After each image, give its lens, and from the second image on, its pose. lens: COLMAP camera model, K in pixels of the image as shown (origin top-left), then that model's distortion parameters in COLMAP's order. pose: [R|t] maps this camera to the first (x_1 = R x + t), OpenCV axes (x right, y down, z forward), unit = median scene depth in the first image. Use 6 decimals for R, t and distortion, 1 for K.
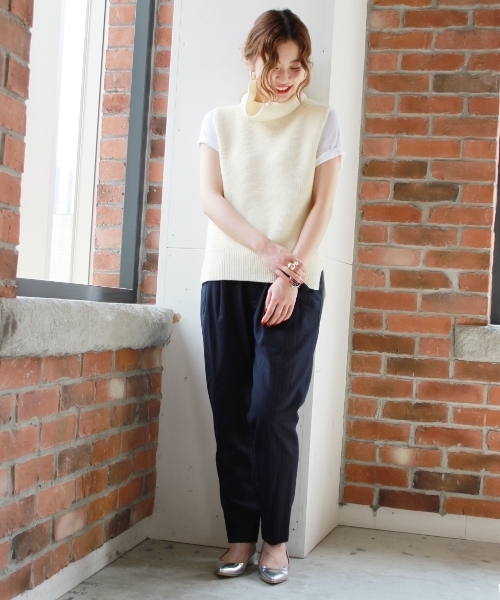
lens RADIAL K [[940.4, 0, 261.2], [0, 940.4, 300.7], [0, 0, 1]] dist [-0.056616, -0.096839]
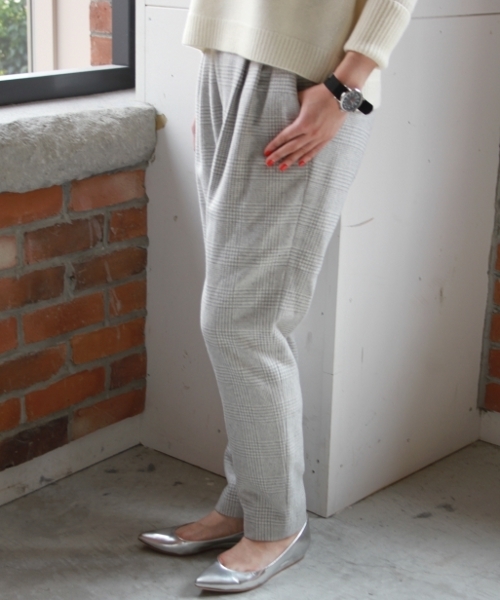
lens RADIAL K [[1251.4, 0, 250.0], [0, 1251.4, 300.0], [0, 0, 1]] dist [-0.040691, -0.077189]
pose [[0.915002, 0.087195, -0.393915, 0.276833], [0.023883, 0.962947, 0.268631, -0.081701], [0.402742, -0.255205, 0.879016, 0.242320]]
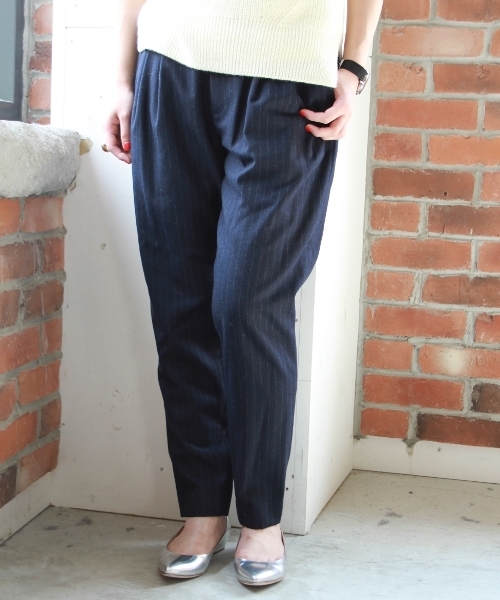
lens RADIAL K [[1207.6, 0, 248.9], [0, 1207.6, 278.0], [0, 0, 1]] dist [-0.017702, -0.107961]
pose [[0.999529, -0.022030, 0.021369, -0.003803], [0.019511, 0.993551, 0.111699, 0.016832], [-0.023692, -0.111229, 0.993512, 0.205826]]
